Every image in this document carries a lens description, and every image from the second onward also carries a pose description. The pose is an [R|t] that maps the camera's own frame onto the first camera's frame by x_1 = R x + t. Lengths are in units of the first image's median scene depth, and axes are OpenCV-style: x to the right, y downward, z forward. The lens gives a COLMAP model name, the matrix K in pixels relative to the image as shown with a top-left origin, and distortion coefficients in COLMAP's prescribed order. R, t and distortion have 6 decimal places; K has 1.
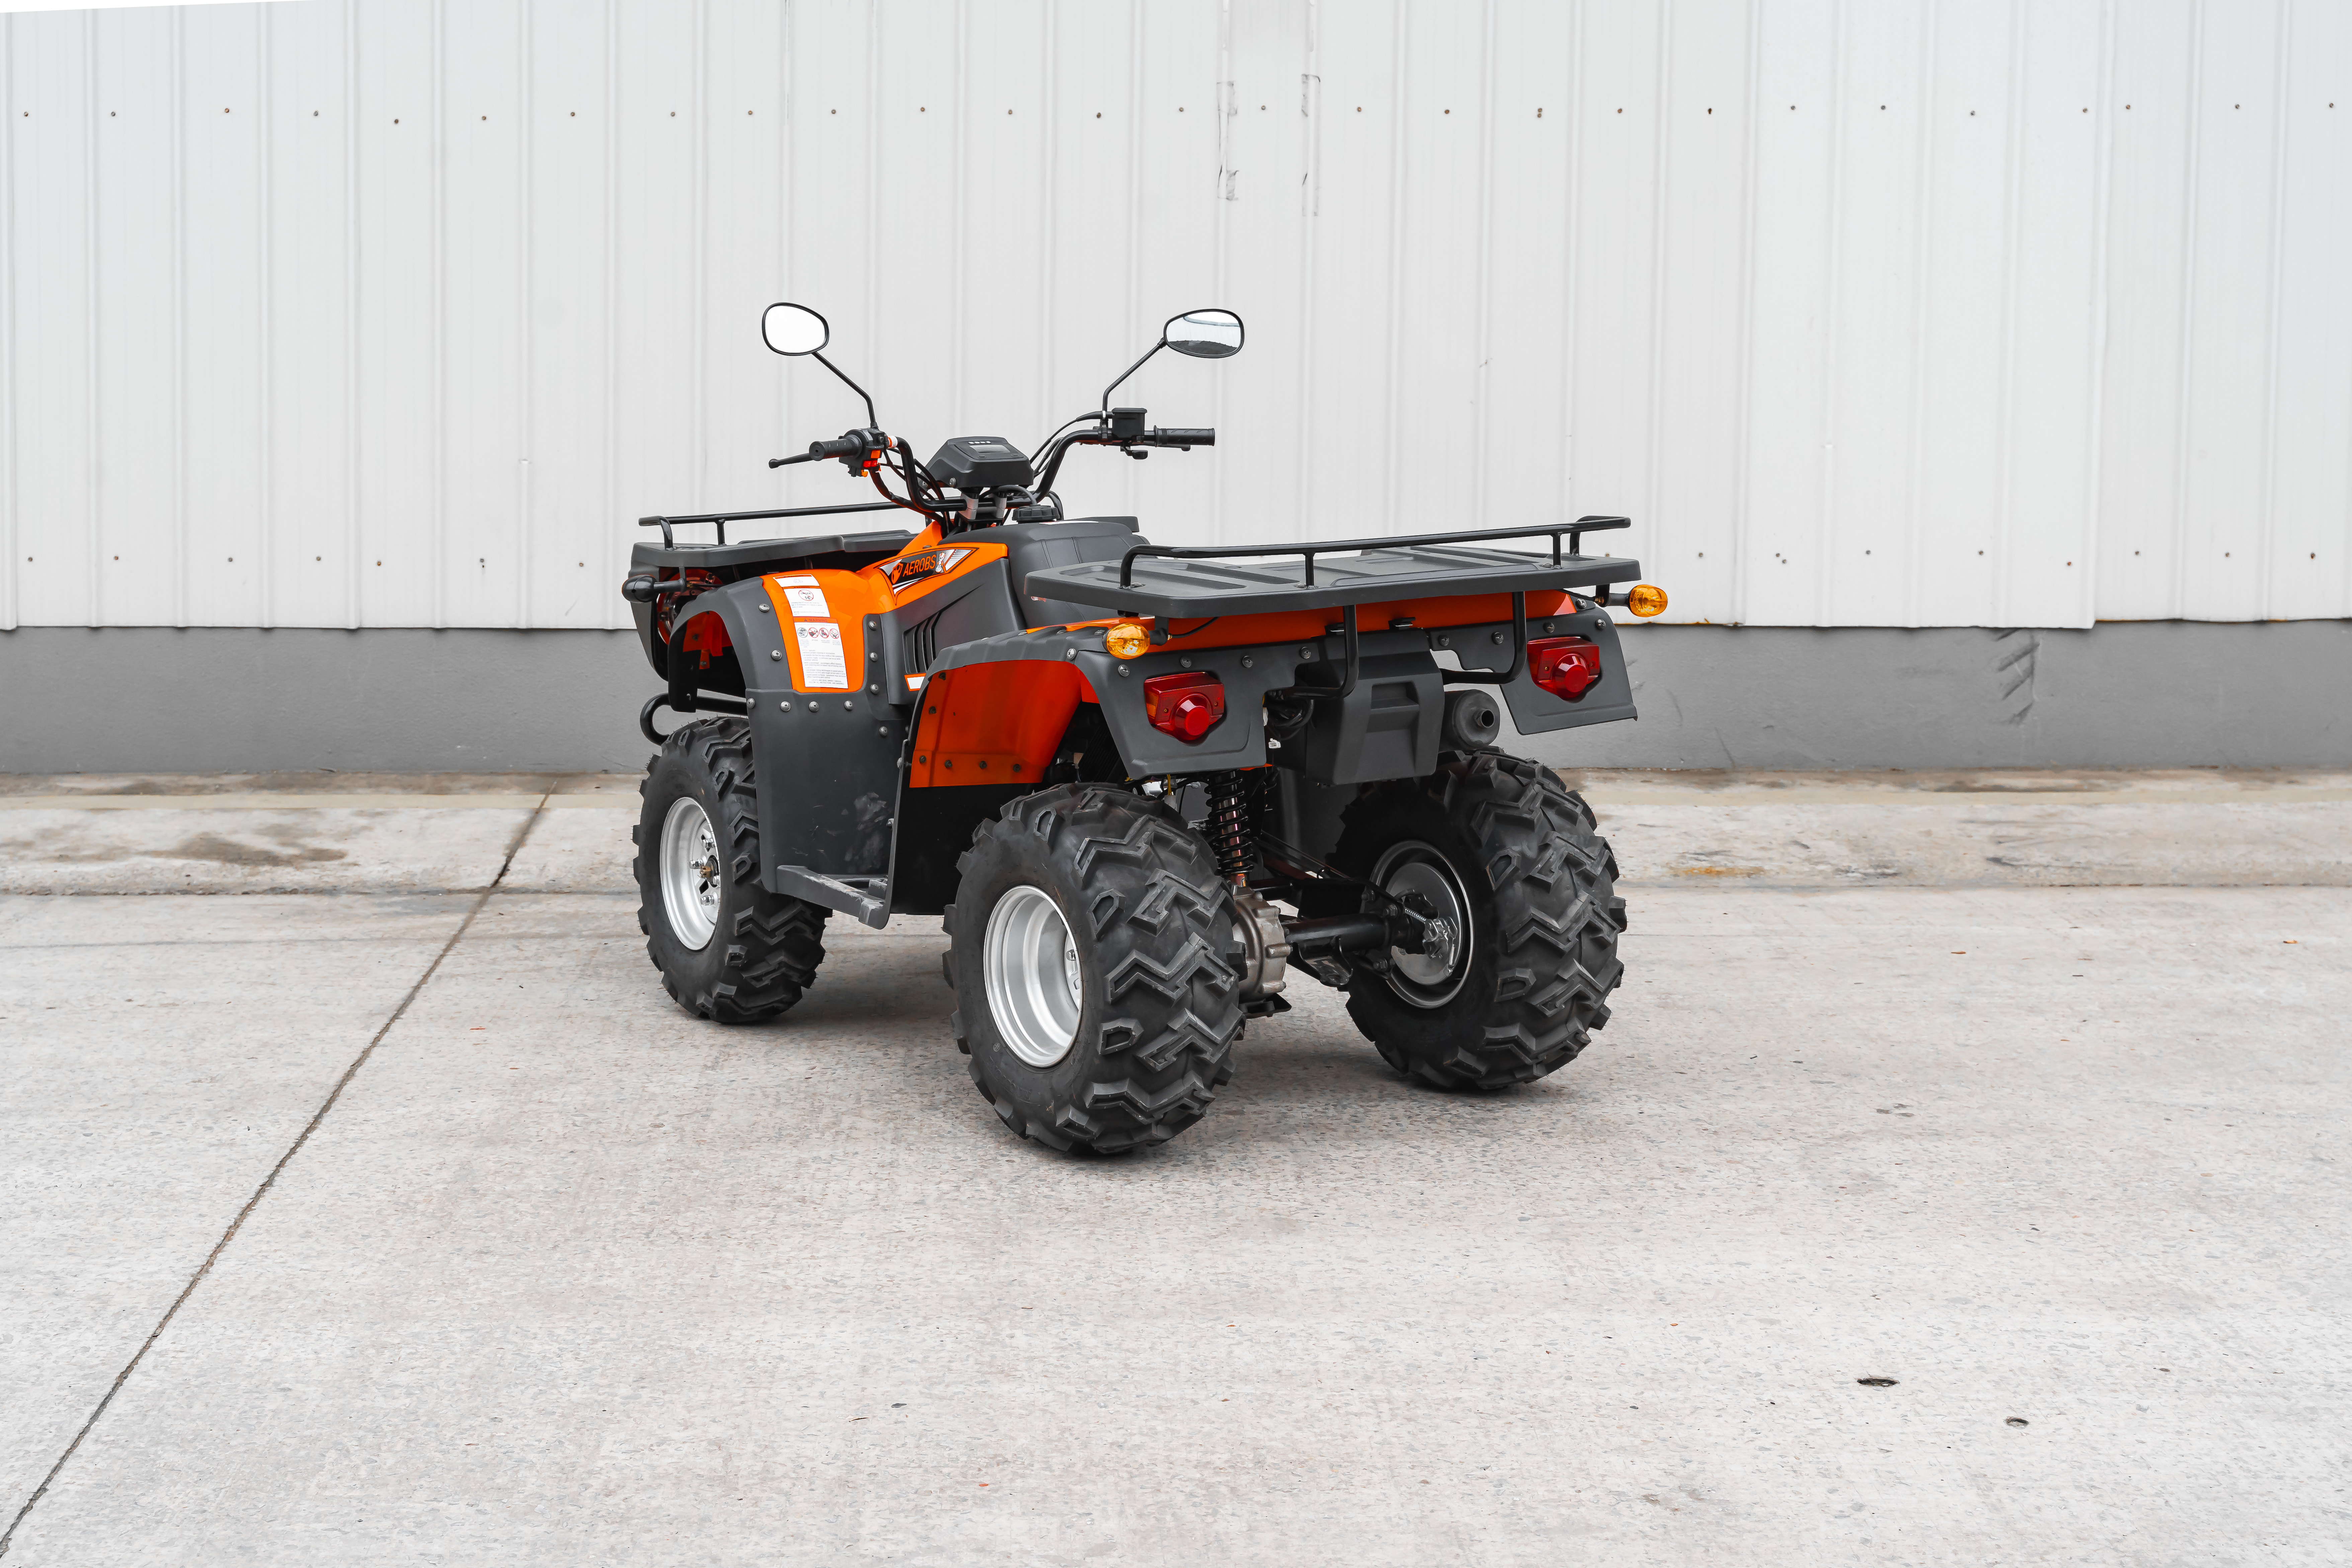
lens RADIAL K [[3381.7, 0, 926.6], [0, 3381.7, 776.5], [0, 0, 1]] dist [-0.006278, -0.004137]
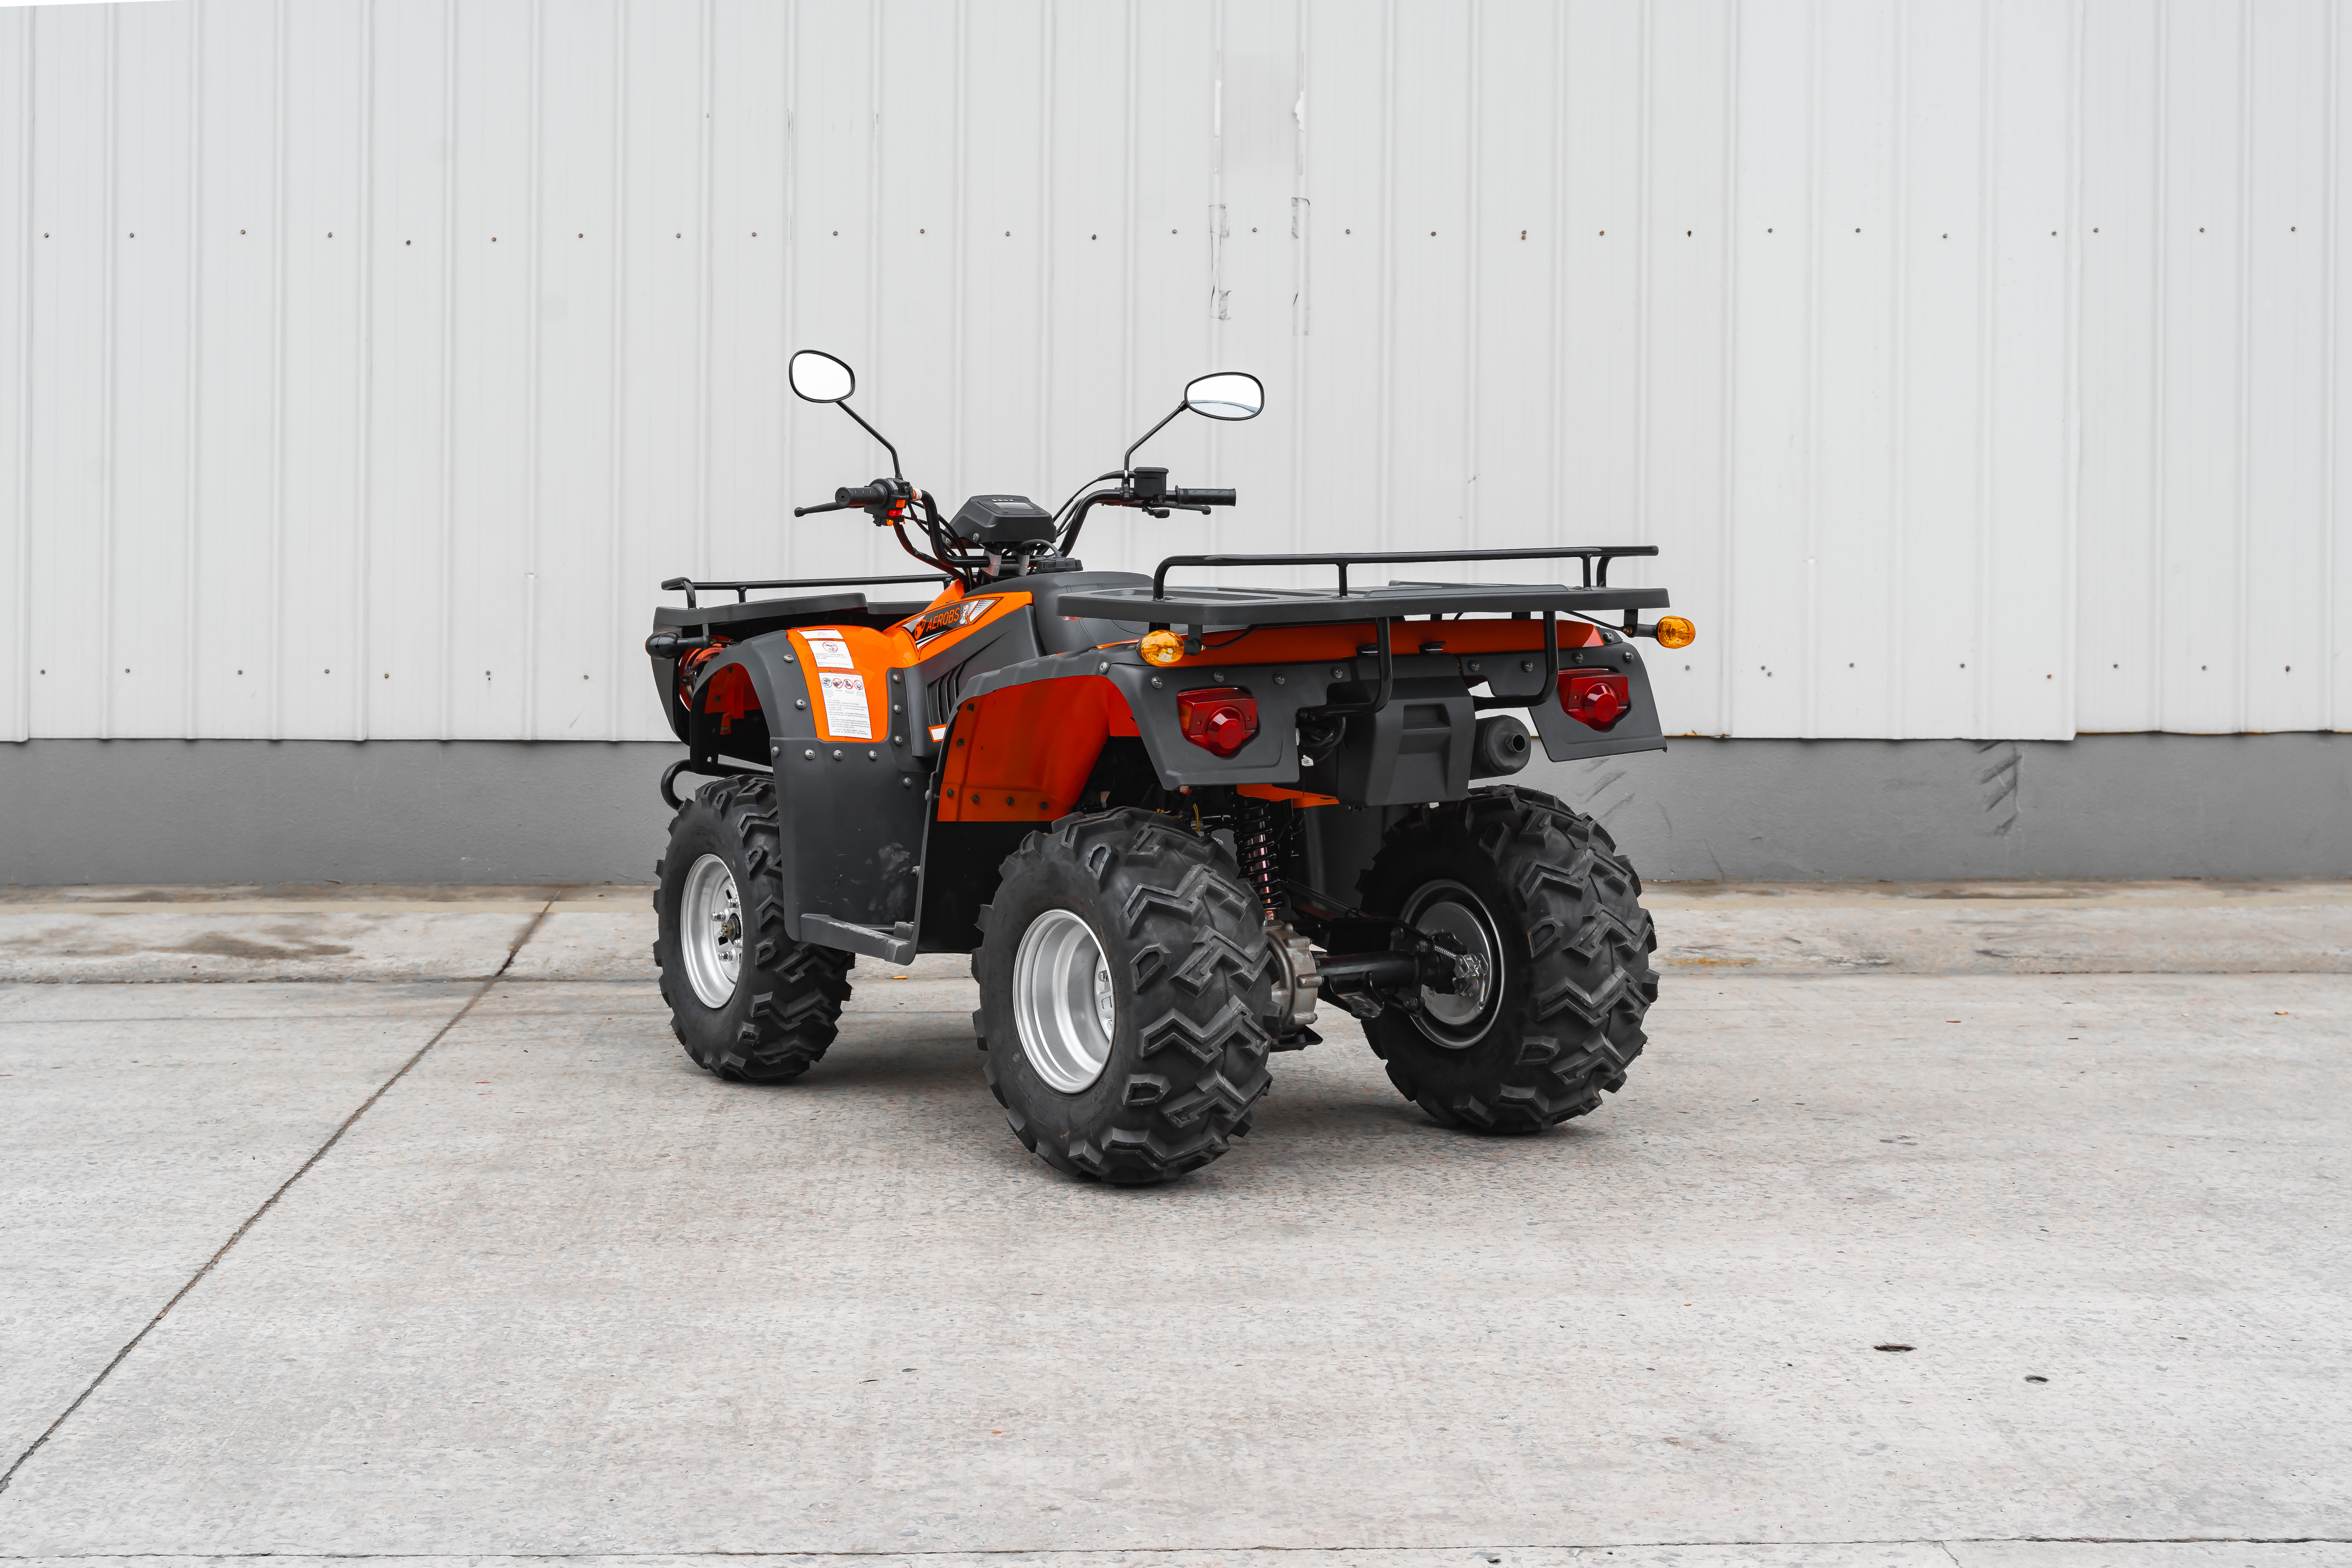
lens RADIAL K [[3318.3, 0, 932.7], [0, 3318.3, 779.0], [0, 0, 1]] dist [-0.010075, 0.000684]
pose [[0.999988, -0.000048, 0.004829, -0.005026], [0.000395, 0.997424, -0.071732, 0.068432], [-0.004813, 0.071733, 0.997412, 0.014522]]
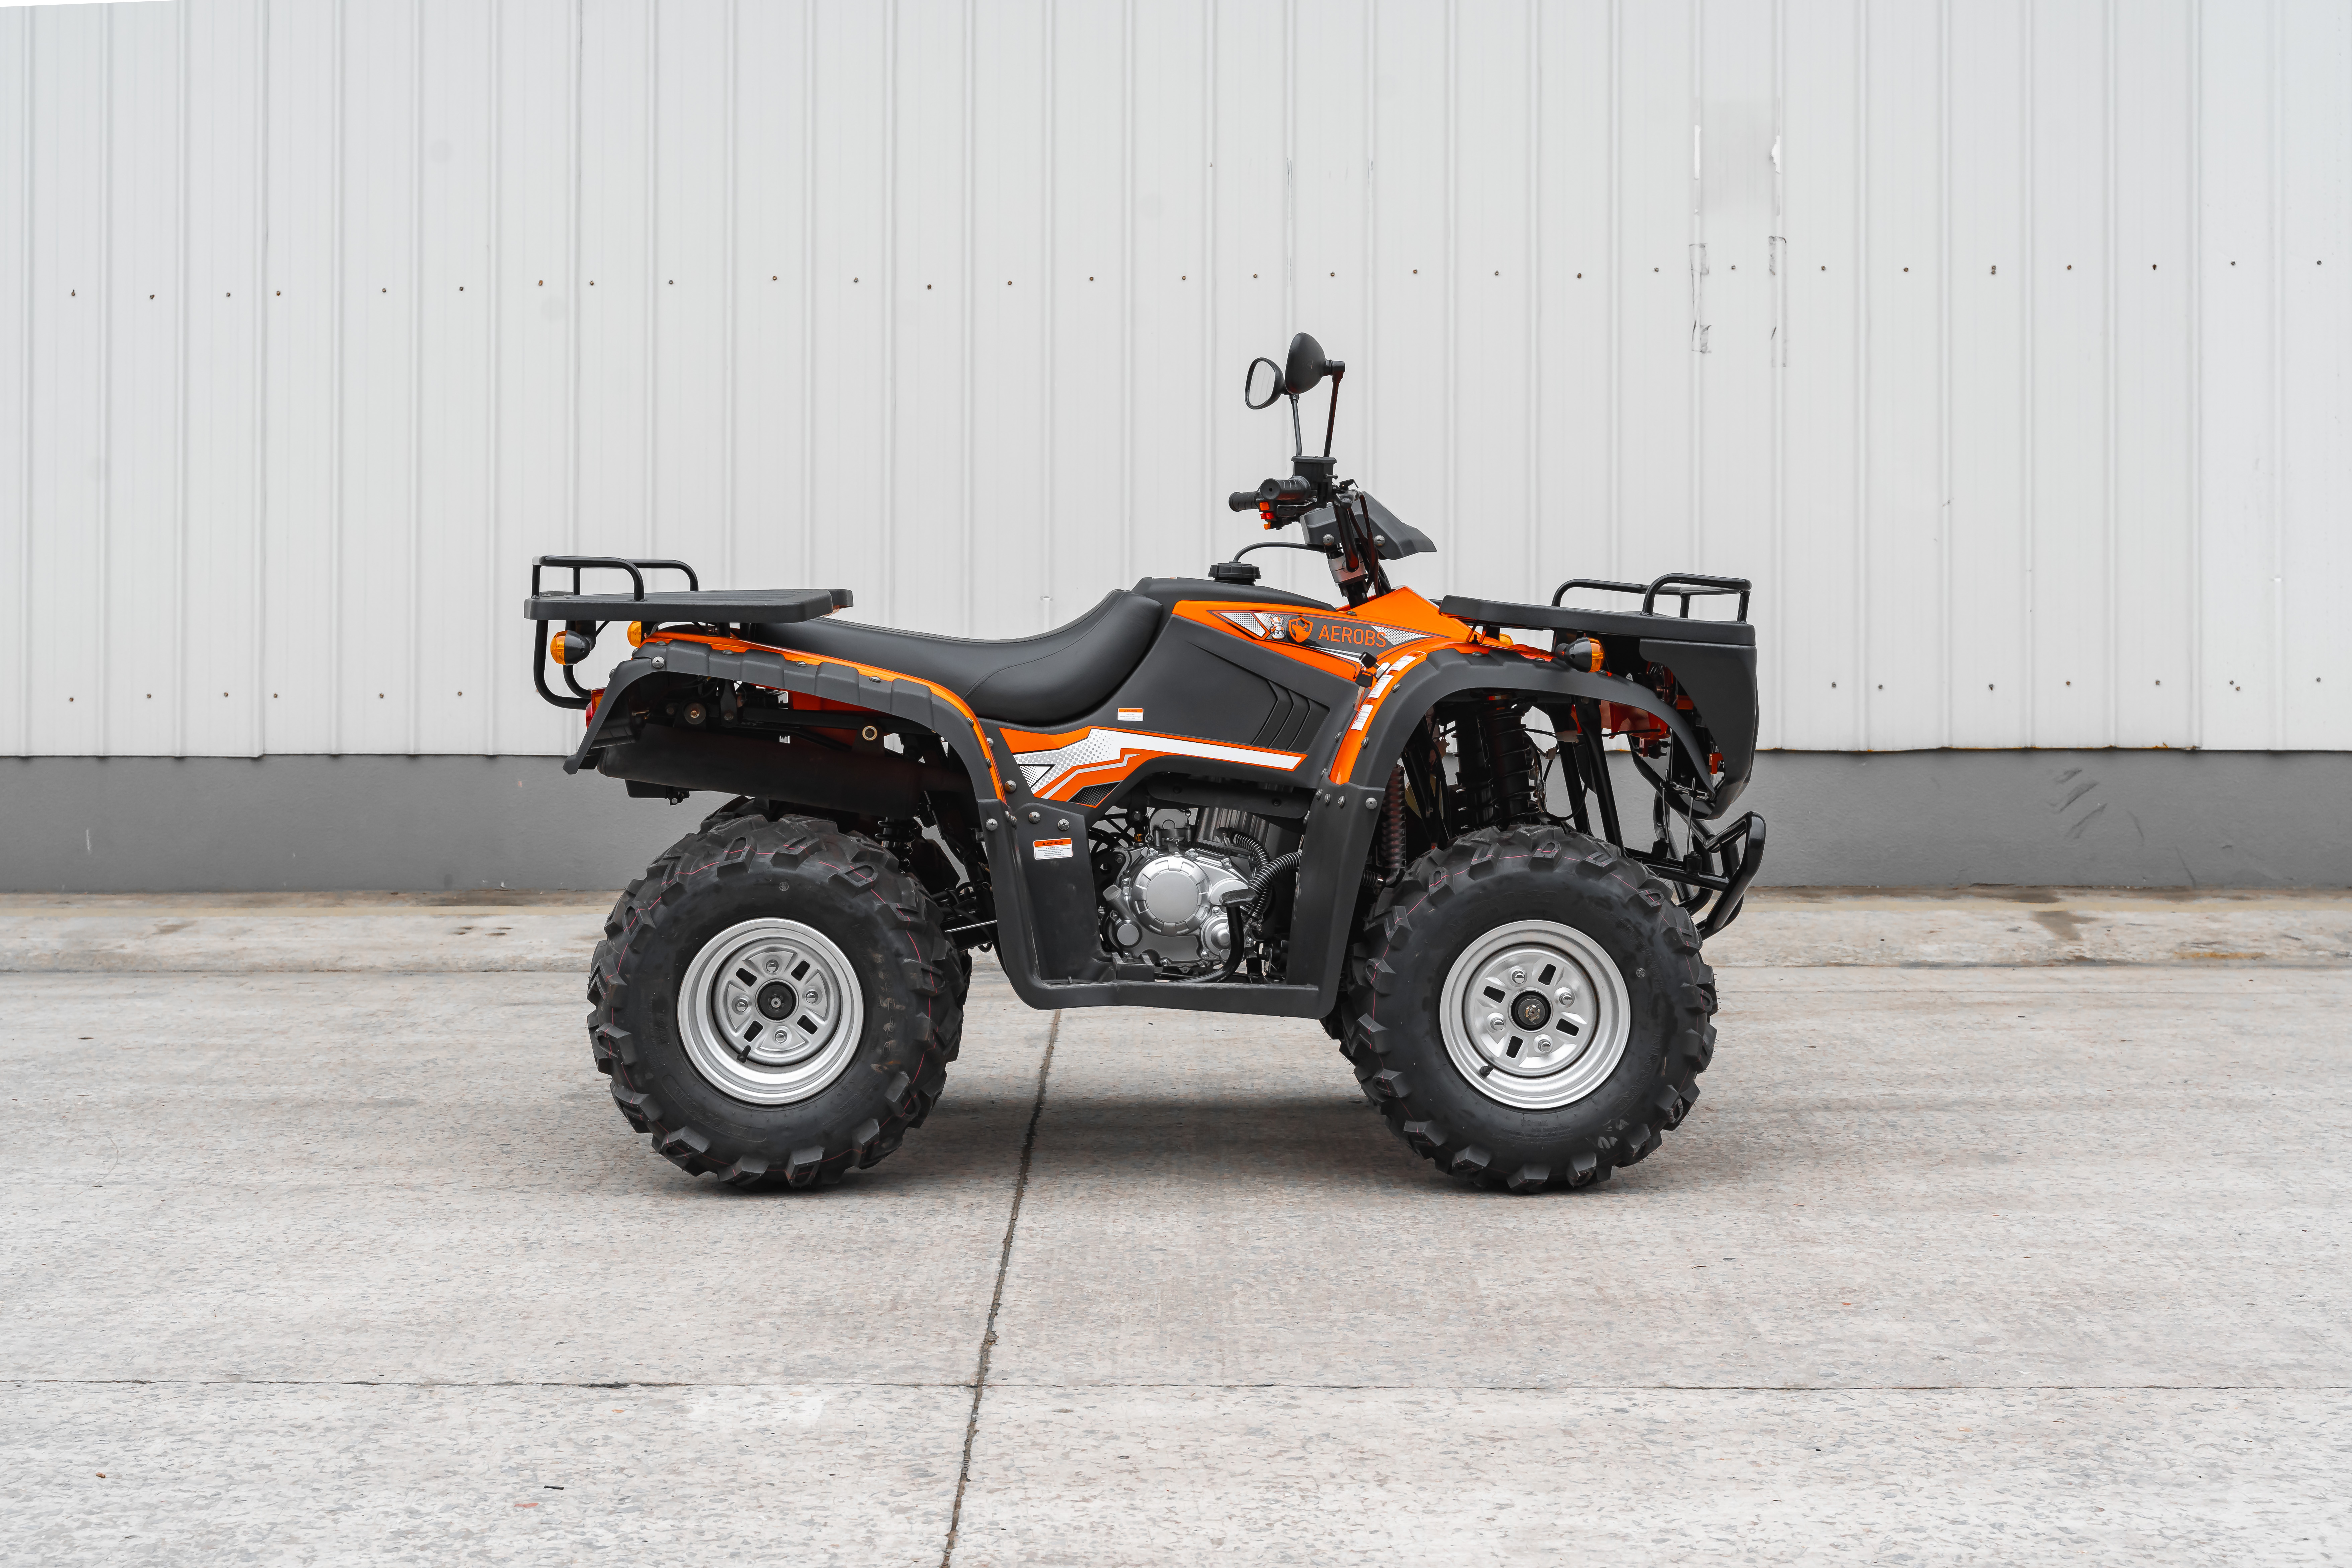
lens RADIAL K [[3315.9, 0, 943.5], [0, 3315.9, 801.8], [0, 0, 1]] dist [-0.009870, 0.005961]
pose [[0.998689, -0.000701, -0.051186, -0.172674], [-0.003681, 0.996334, -0.085466, 0.107765], [0.051058, 0.085542, 0.995025, -0.085507]]
